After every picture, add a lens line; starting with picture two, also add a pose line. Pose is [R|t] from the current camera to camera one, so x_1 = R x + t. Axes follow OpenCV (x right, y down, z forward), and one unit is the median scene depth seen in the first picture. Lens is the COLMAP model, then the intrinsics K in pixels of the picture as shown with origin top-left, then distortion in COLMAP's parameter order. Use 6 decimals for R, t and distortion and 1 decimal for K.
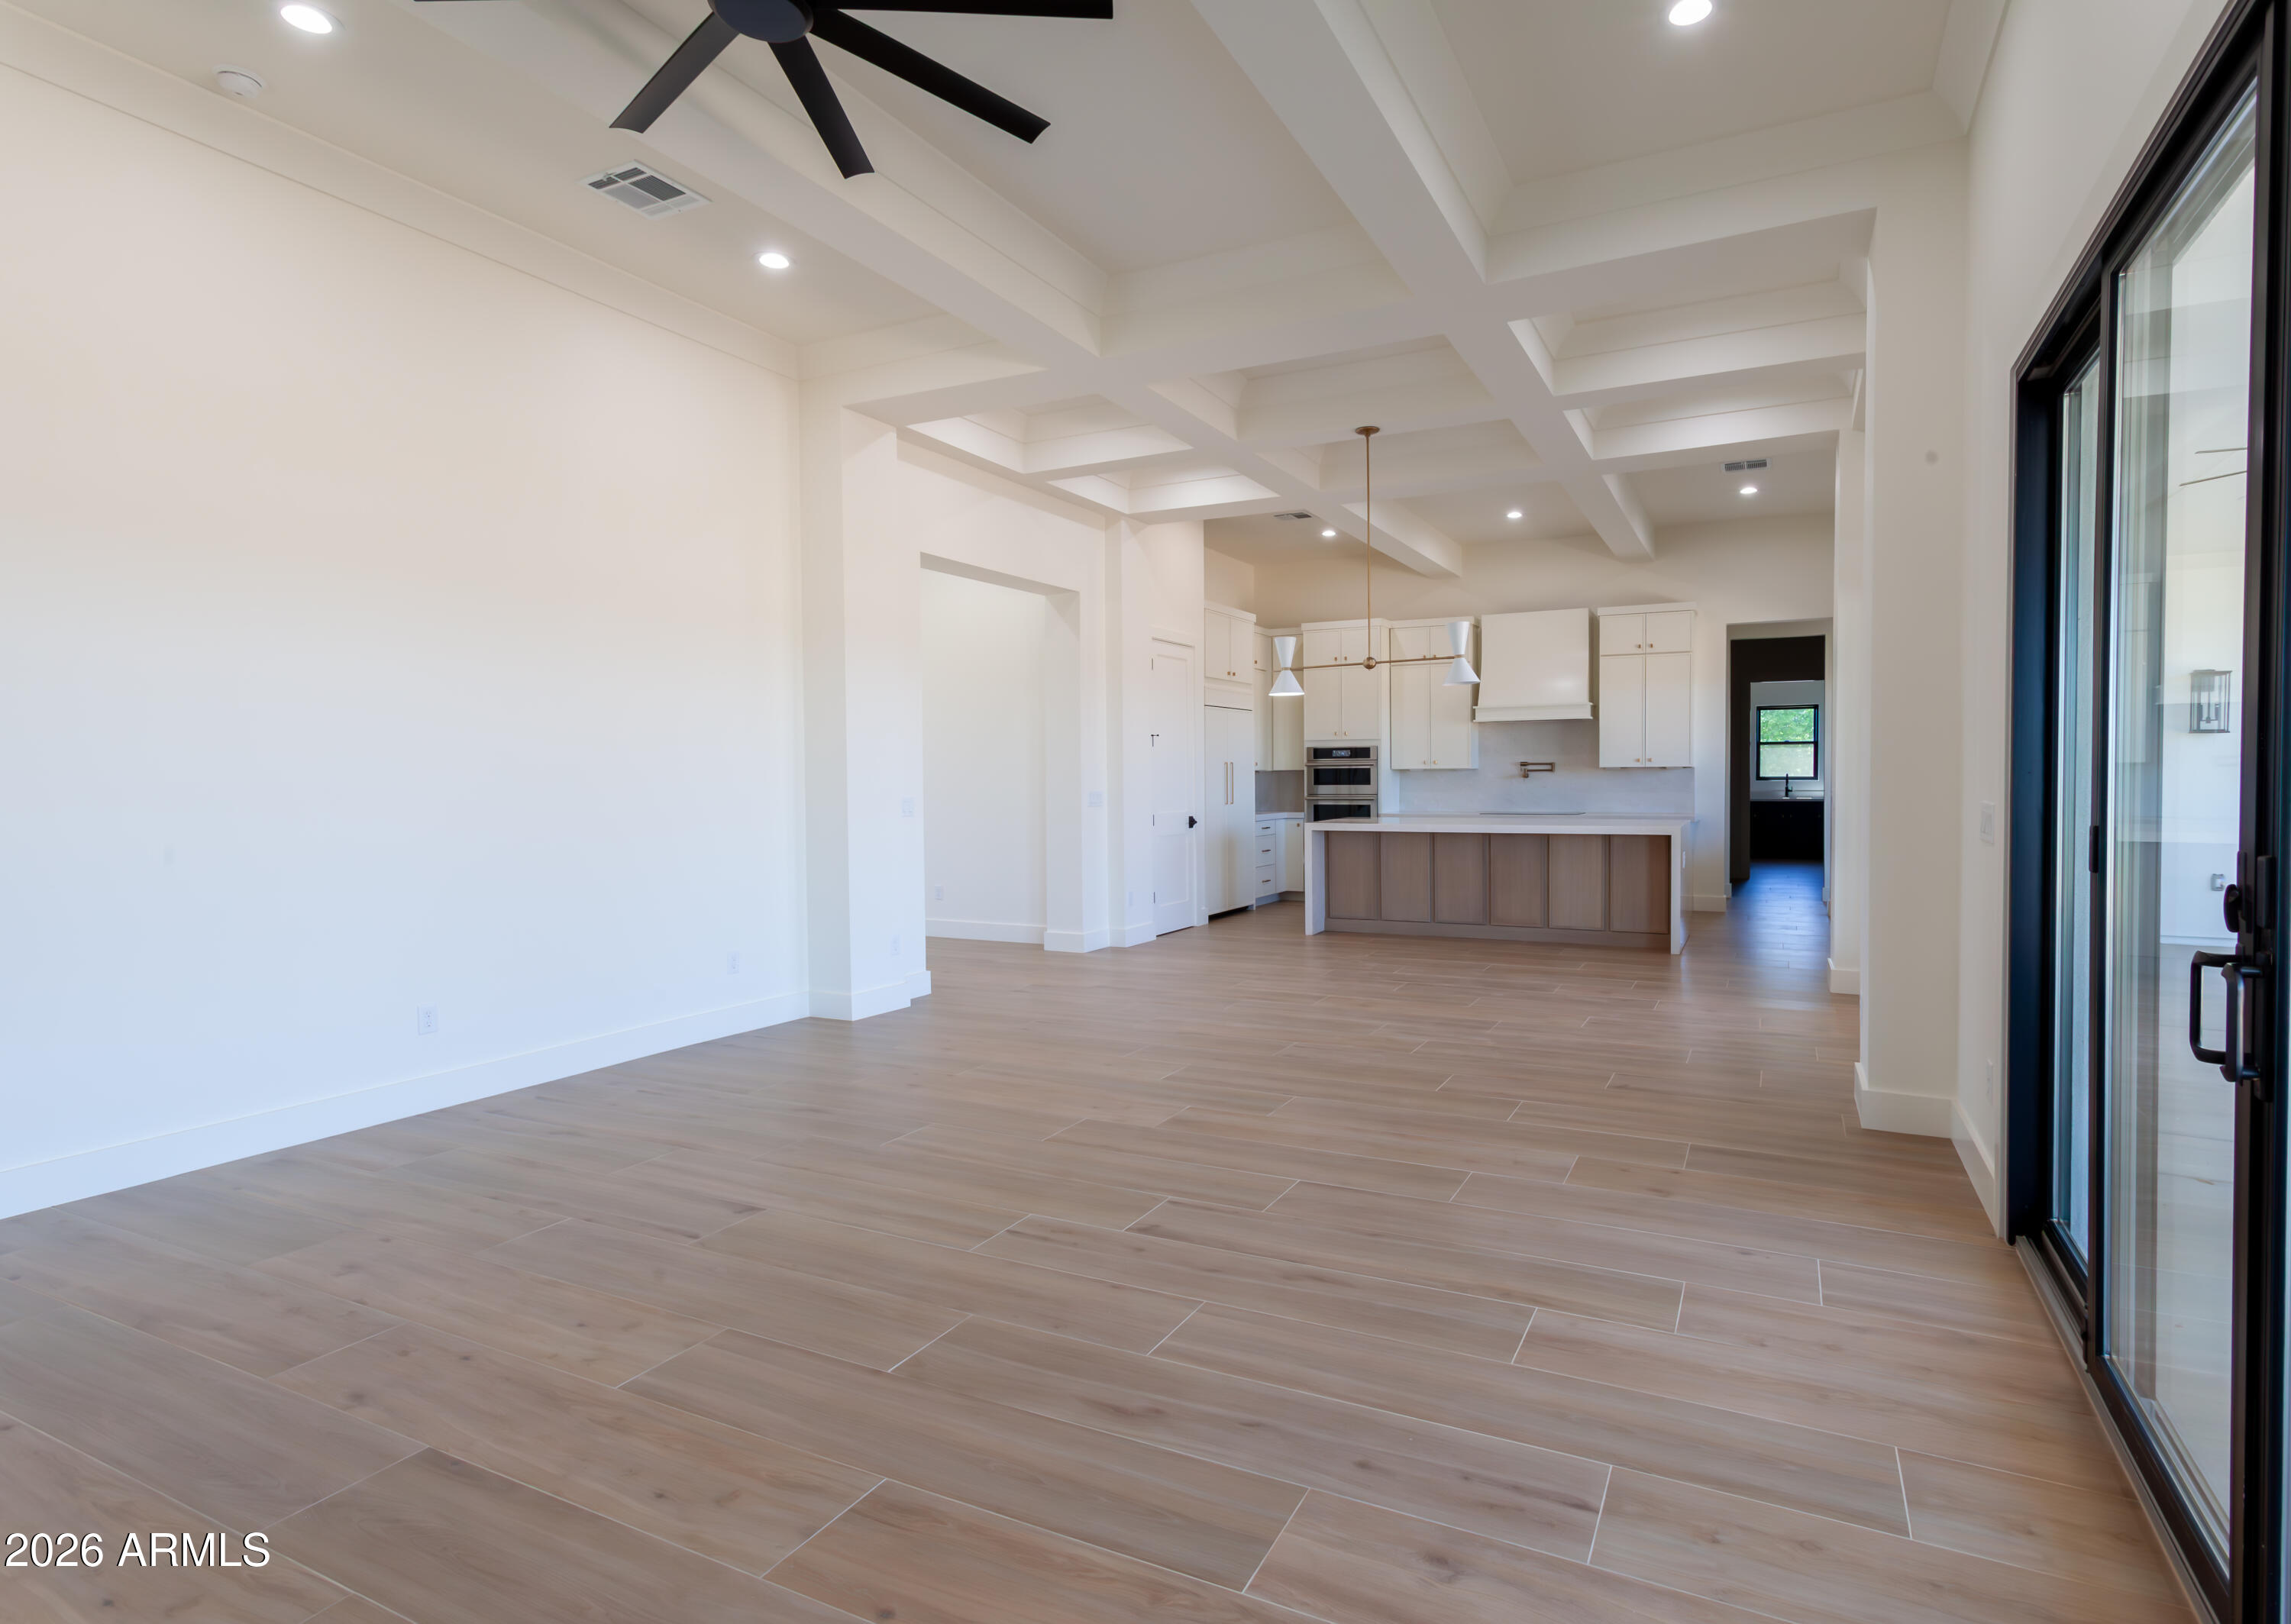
lens RADIAL K [[1188.8, 0, 1215.8], [0, 1188.8, 821.0], [0, 0, 1]] dist [0.001093, 0.000064]
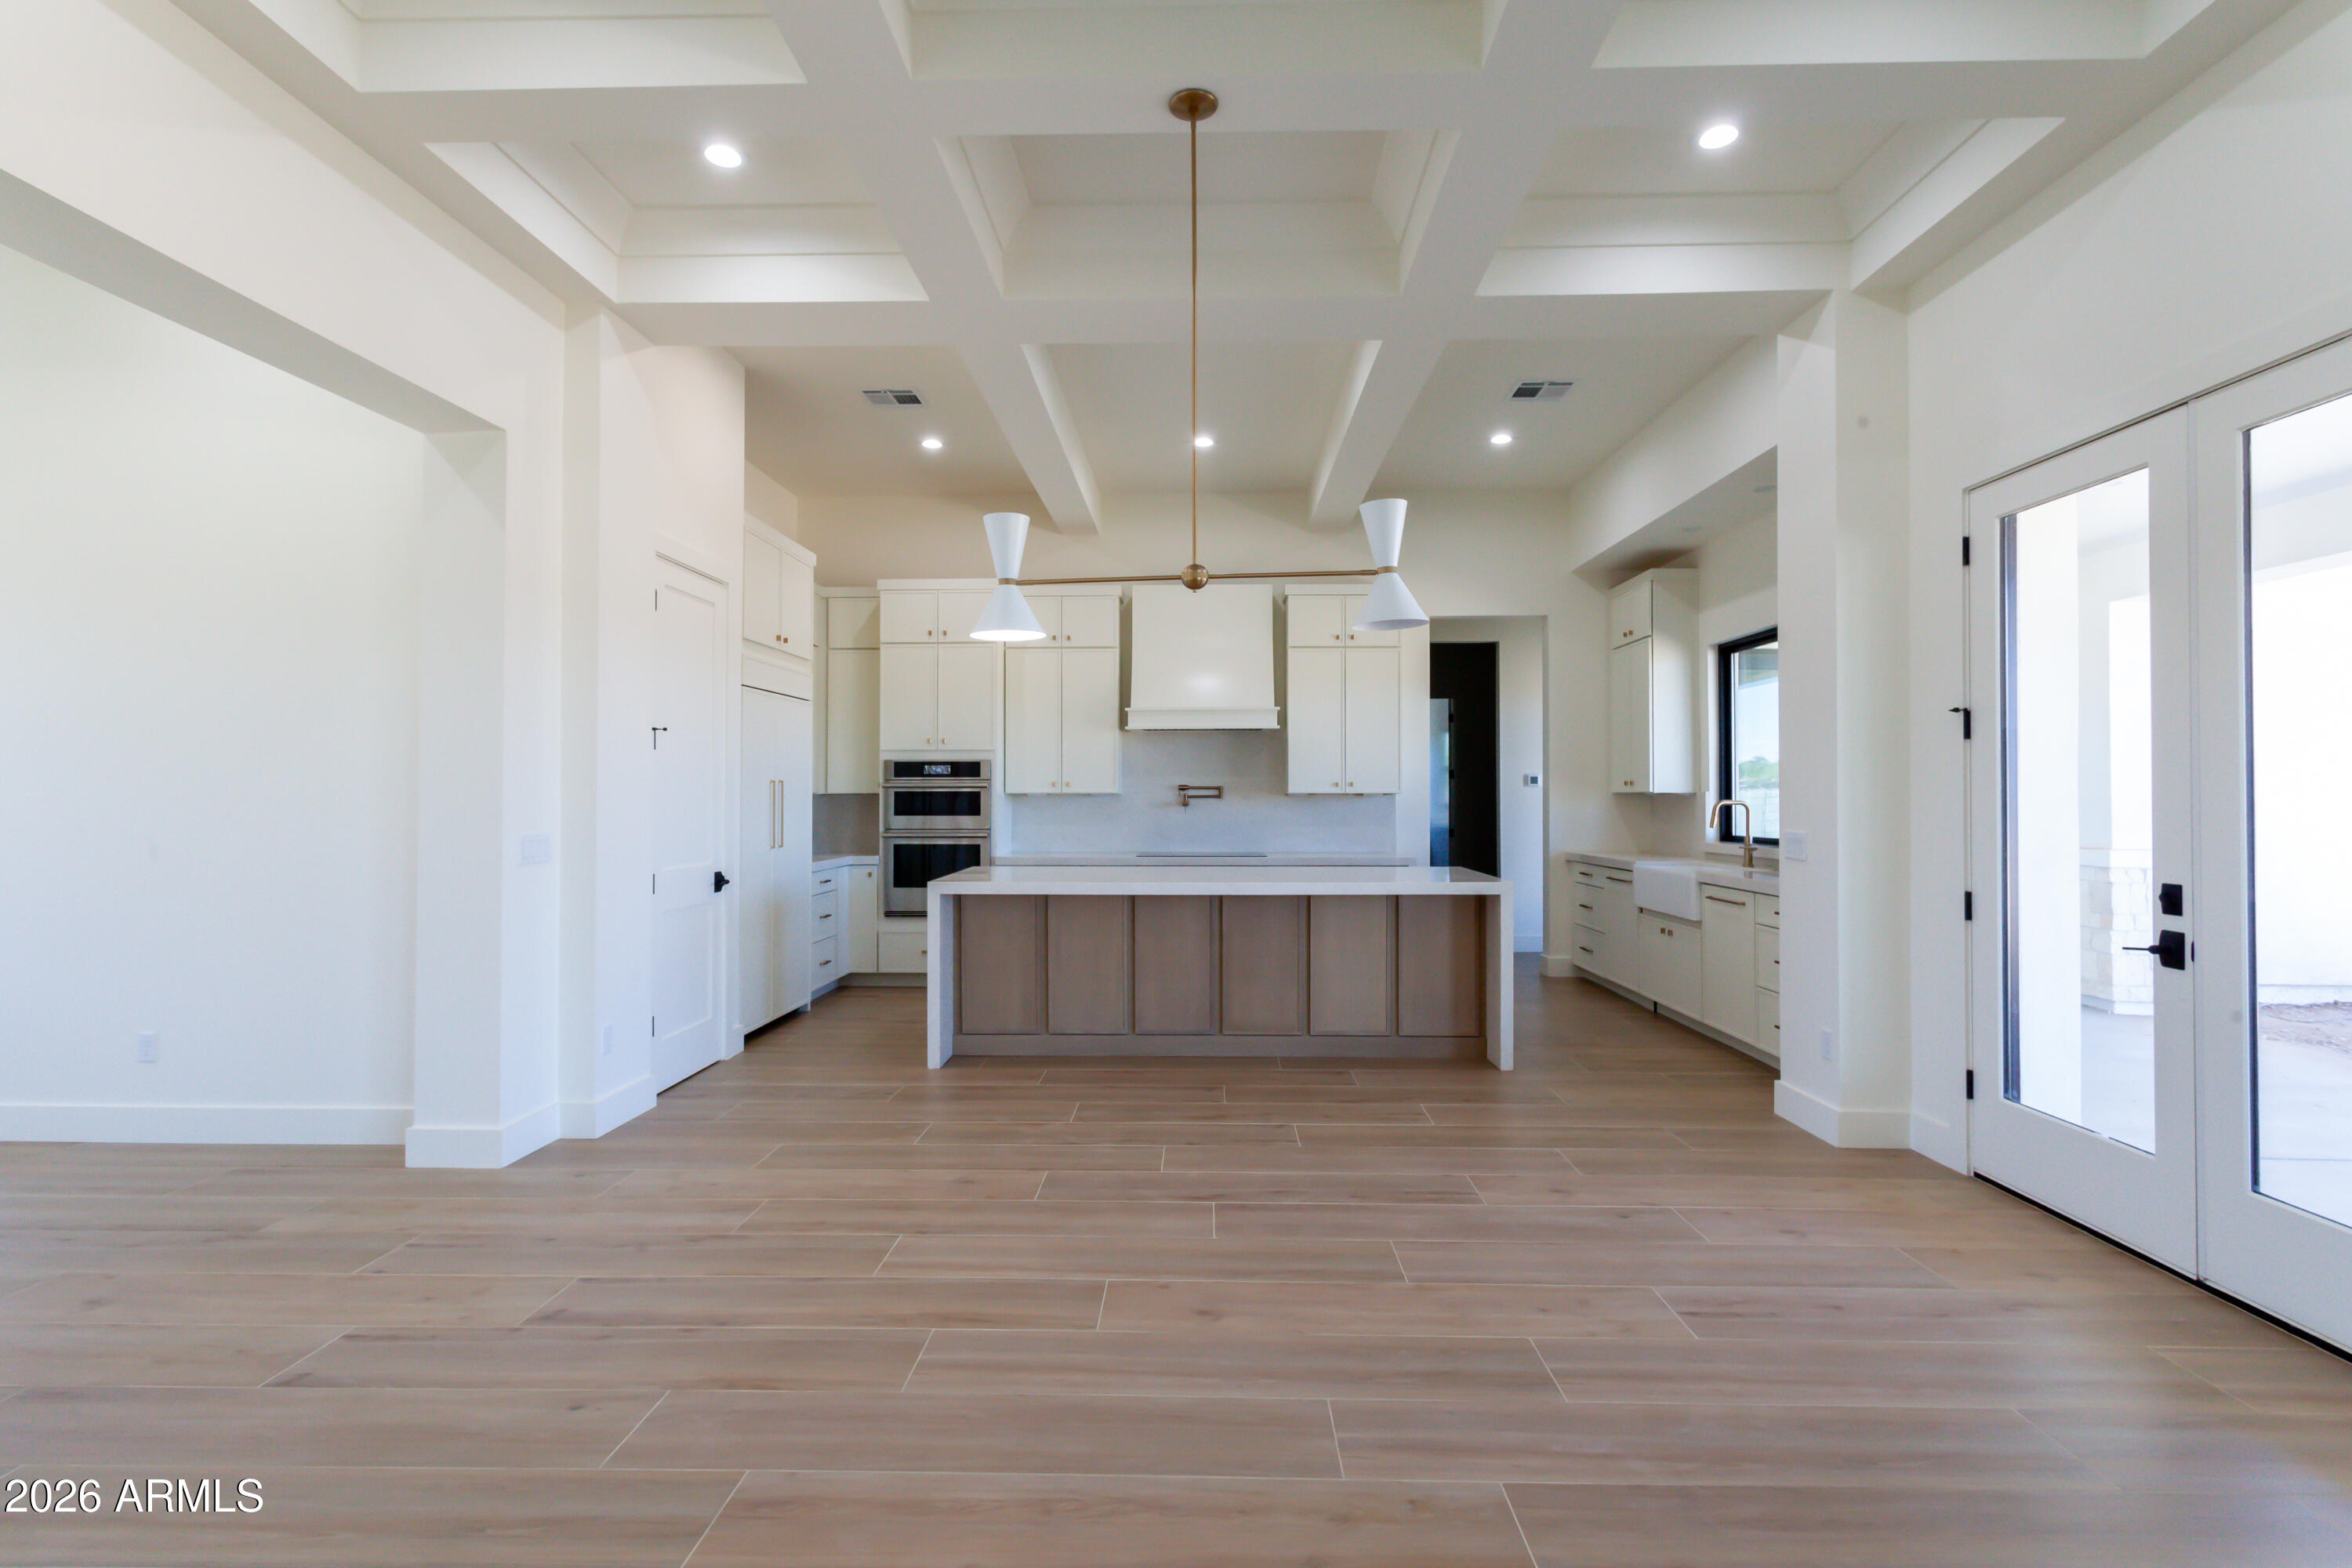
lens RADIAL K [[1154.1, 0, 1176.2], [0, 1154.1, 778.7], [0, 0, 1]] dist [0.004353, 0.001534]
pose [[0.914455, 0.013313, 0.404469, -0.042421], [0.009080, 0.998532, -0.053397, -0.016266], [-0.404586, 0.052502, 0.912992, 0.366846]]
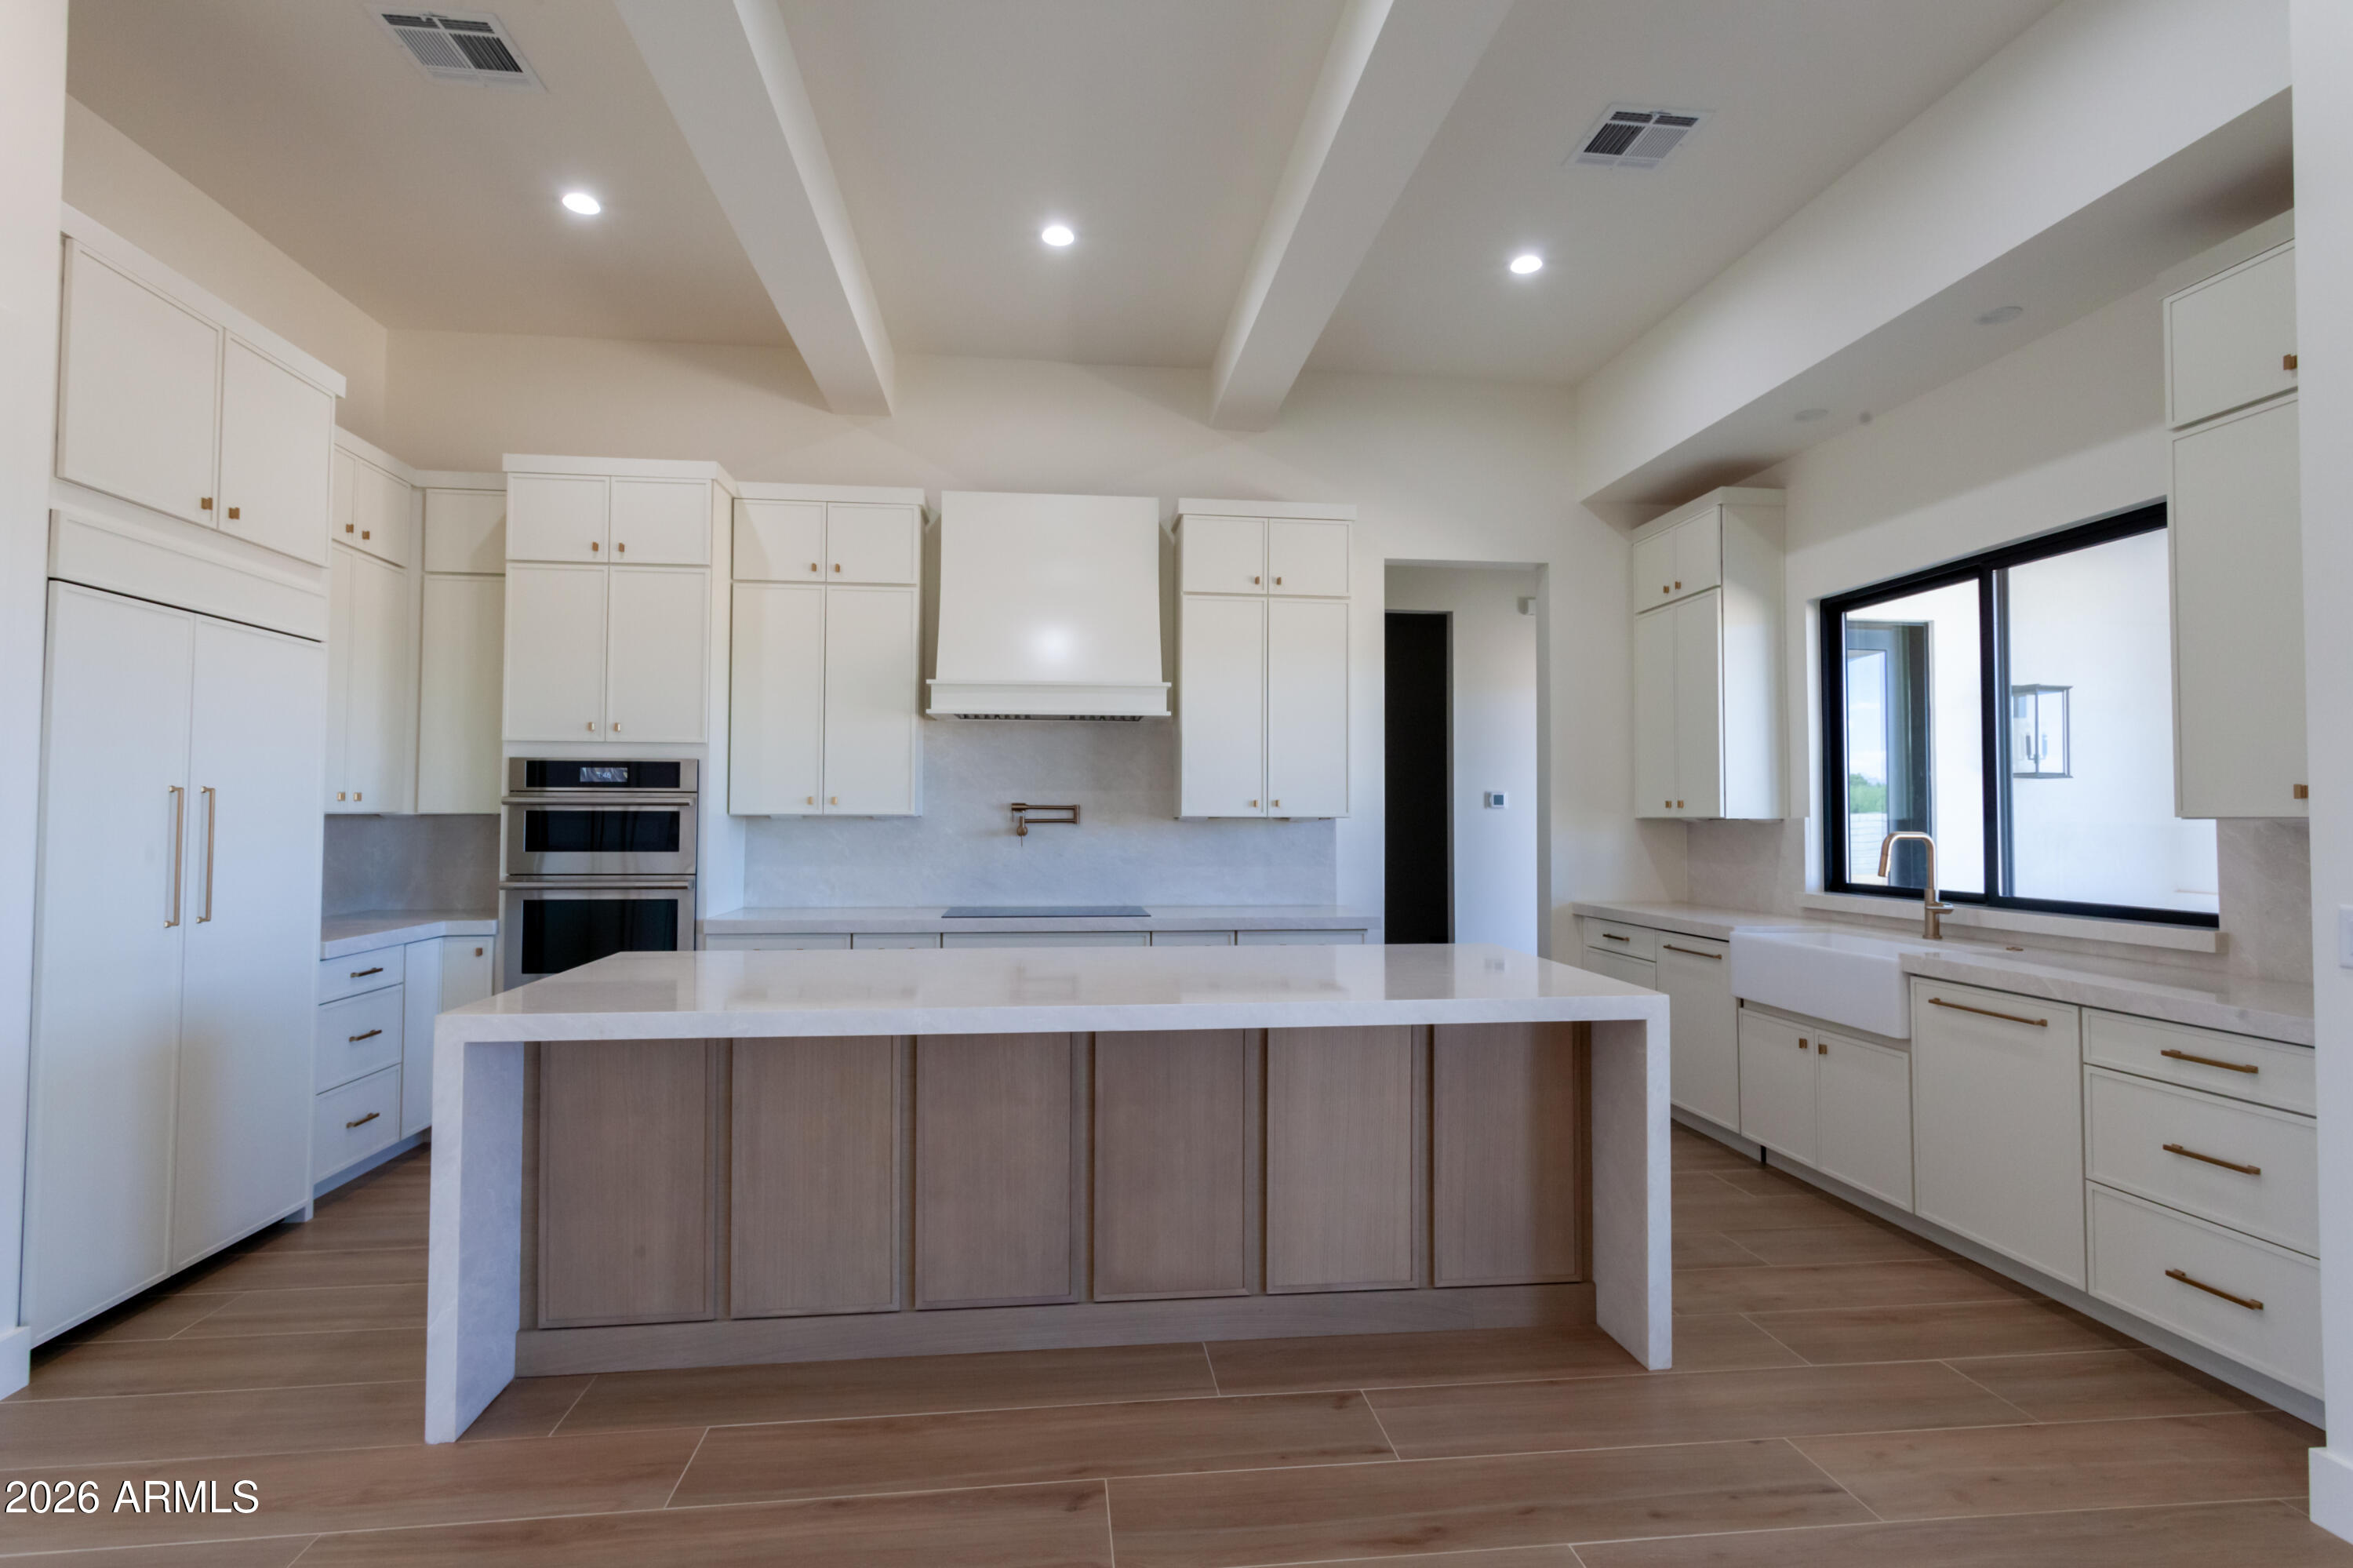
lens RADIAL K [[1154.6, 0, 1176.4], [0, 1154.6, 775.0], [0, 0, 1]] dist [0.004353, 0.001534]
pose [[0.848056, 0.030411, 0.529033, 0.068223], [0.010077, 0.997246, -0.073481, -0.028039], [-0.529810, 0.067647, 0.845414, 0.612716]]
